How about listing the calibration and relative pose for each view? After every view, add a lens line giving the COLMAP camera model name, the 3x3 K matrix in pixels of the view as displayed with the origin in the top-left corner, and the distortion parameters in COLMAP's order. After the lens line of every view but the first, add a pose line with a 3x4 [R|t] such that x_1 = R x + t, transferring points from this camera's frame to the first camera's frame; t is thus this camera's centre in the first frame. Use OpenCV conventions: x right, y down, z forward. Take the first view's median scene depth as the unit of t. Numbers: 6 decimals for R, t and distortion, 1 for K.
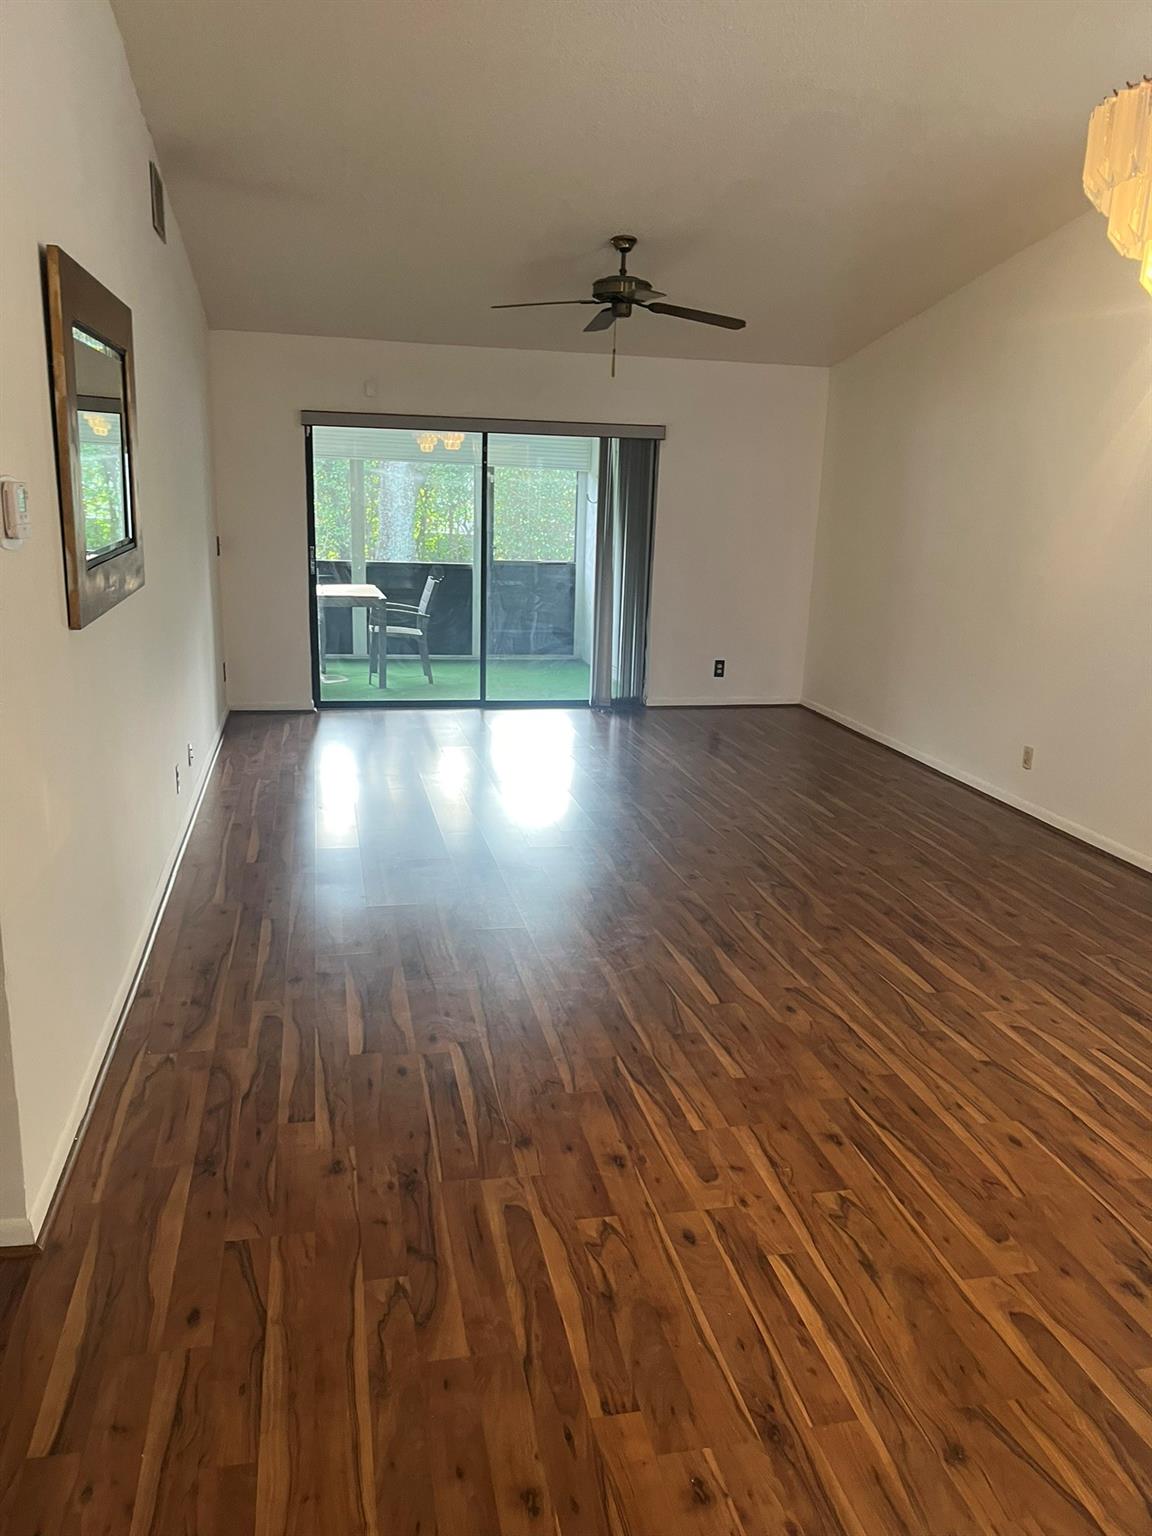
lens RADIAL K [[1209.9, 0, 607.3], [0, 1209.9, 772.2], [0, 0, 1]] dist [0.059421, 0.001540]
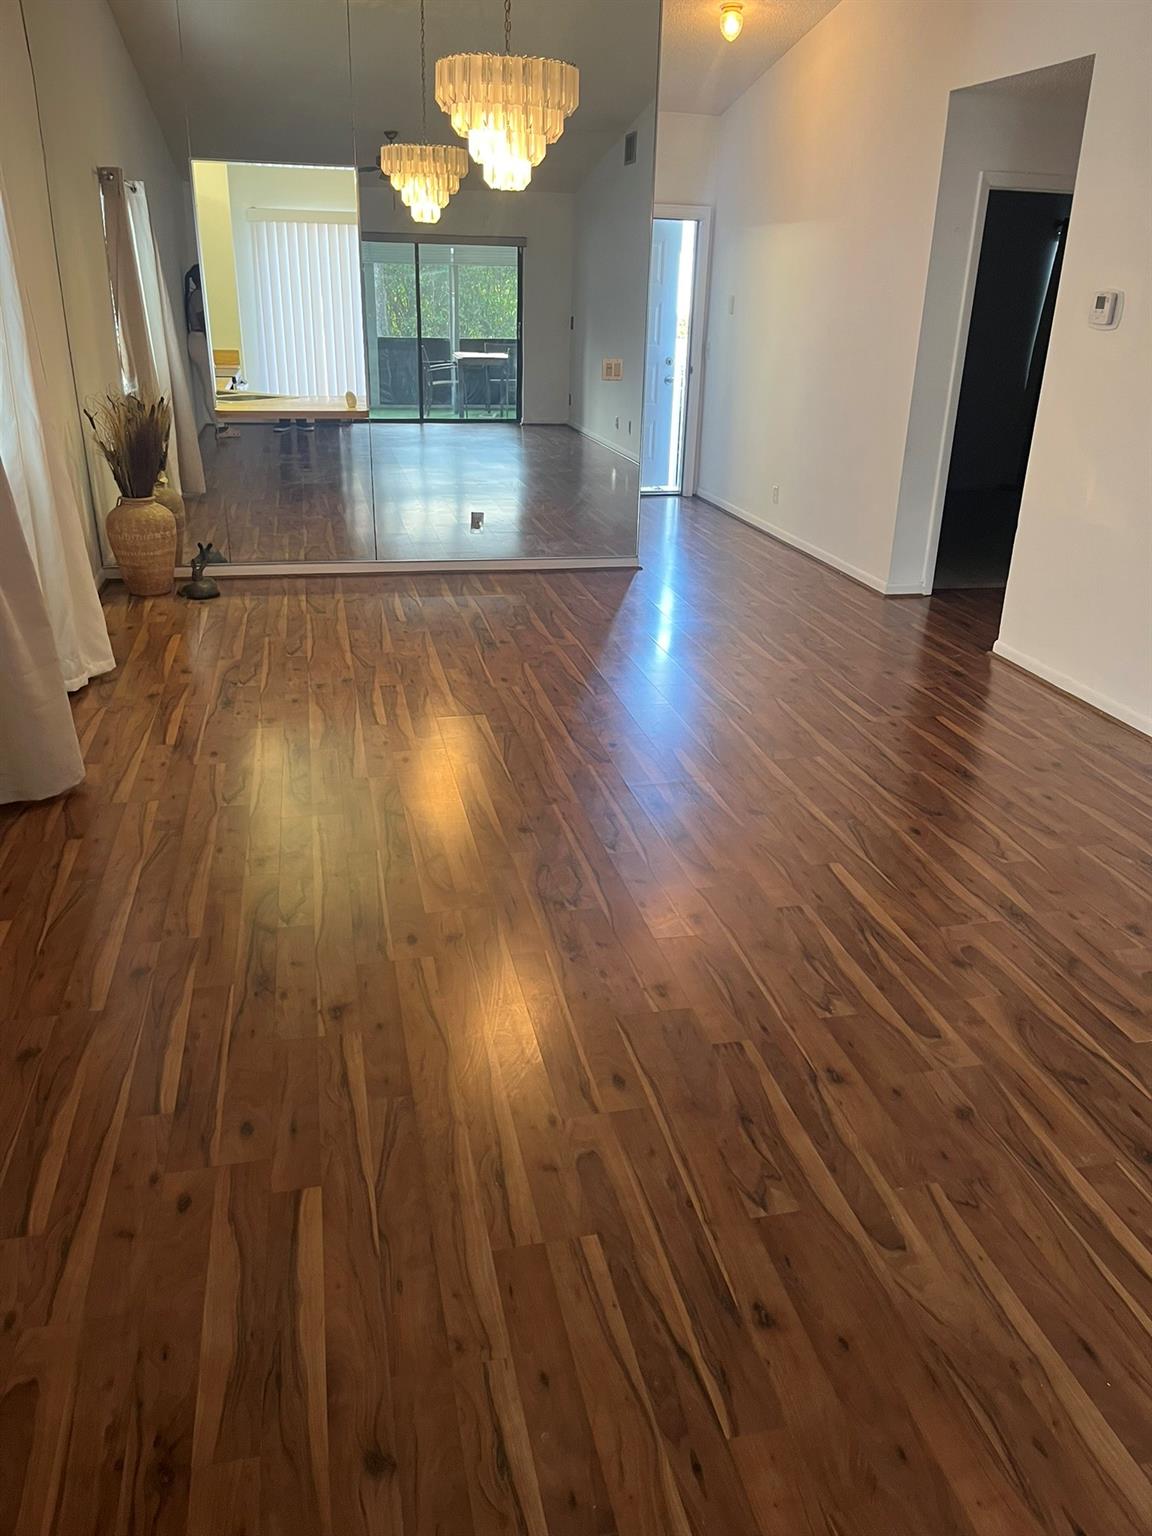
lens RADIAL K [[1209.9, 0, 607.3], [0, 1209.9, 772.2], [0, 0, 1]] dist [0.059421, 0.001540]
pose [[-0.998232, -0.054957, -0.022633, 0.208616], [-0.057935, 0.814713, 0.576964, -0.516427], [-0.013268, 0.577255, -0.816456, 2.251372]]
